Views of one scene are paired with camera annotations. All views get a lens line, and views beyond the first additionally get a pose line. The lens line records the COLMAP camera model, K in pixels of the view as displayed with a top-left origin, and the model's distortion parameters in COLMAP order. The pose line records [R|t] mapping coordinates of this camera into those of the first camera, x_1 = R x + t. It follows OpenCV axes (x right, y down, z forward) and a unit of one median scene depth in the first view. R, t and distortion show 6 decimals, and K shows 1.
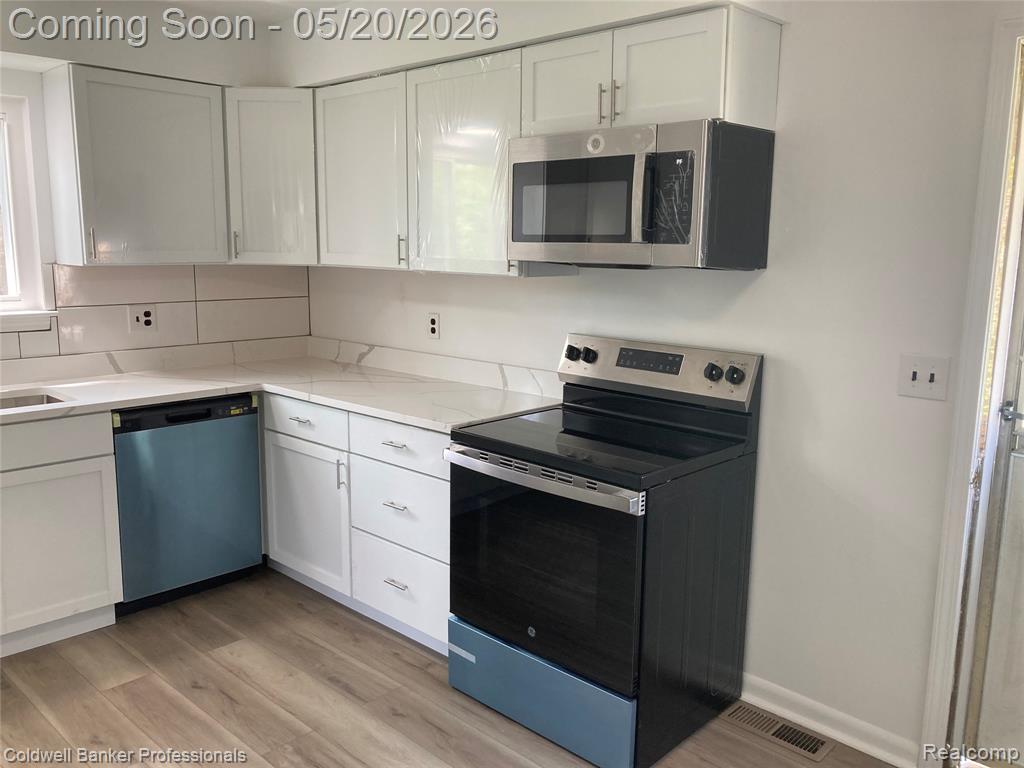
lens RADIAL K [[840.4, 0, 506.2], [0, 840.4, 379.1], [0, 0, 1]] dist [0.018685, -0.017094]
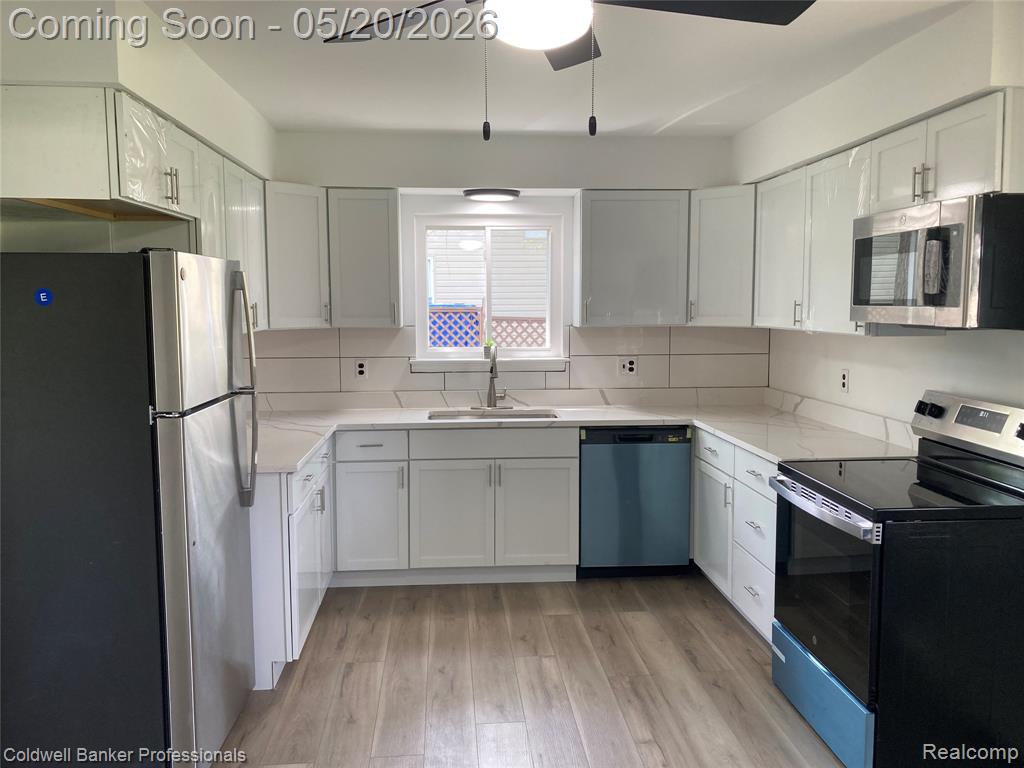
lens RADIAL K [[840.4, 0, 506.2], [0, 840.4, 379.1], [0, 0, 1]] dist [0.018685, -0.017094]
pose [[0.738322, 0.044214, -0.672998, 0.388932], [-0.094142, 0.994836, -0.037922, 0.021510], [0.667846, 0.091356, 0.738672, -0.140347]]
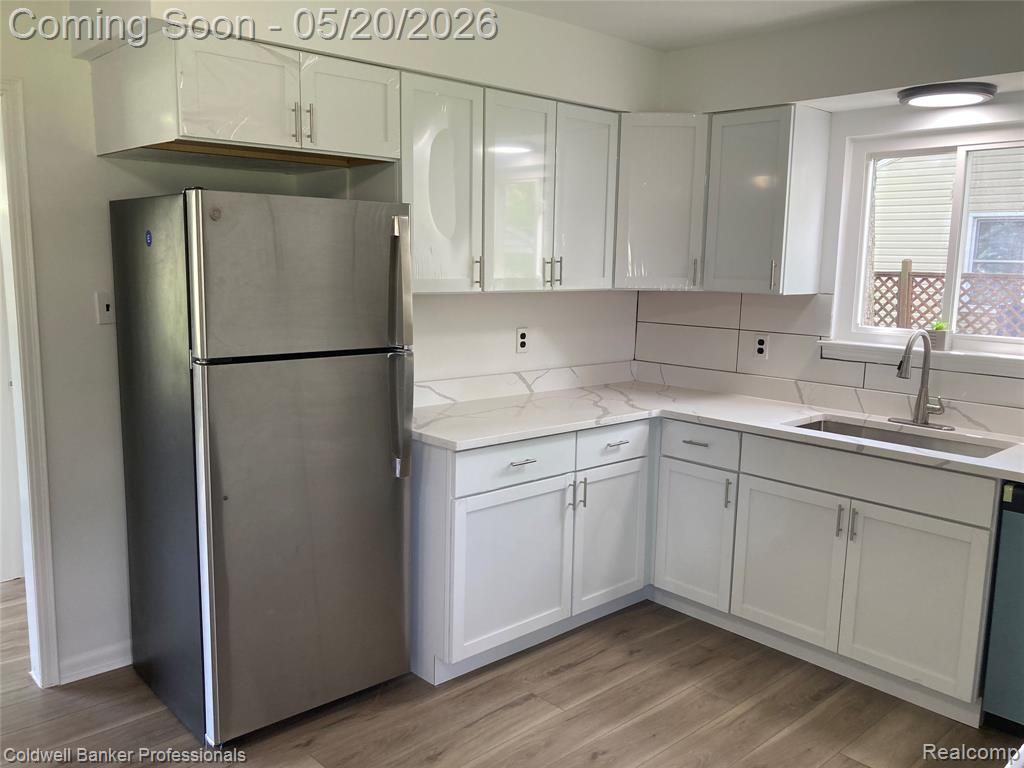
lens RADIAL K [[840.4, 0, 506.2], [0, 840.4, 379.1], [0, 0, 1]] dist [0.018685, -0.017094]
pose [[-0.057736, 0.125690, -0.990388, 0.370422], [-0.183657, 0.973775, 0.134288, -0.080802], [0.981293, 0.189645, -0.033138, 0.519902]]
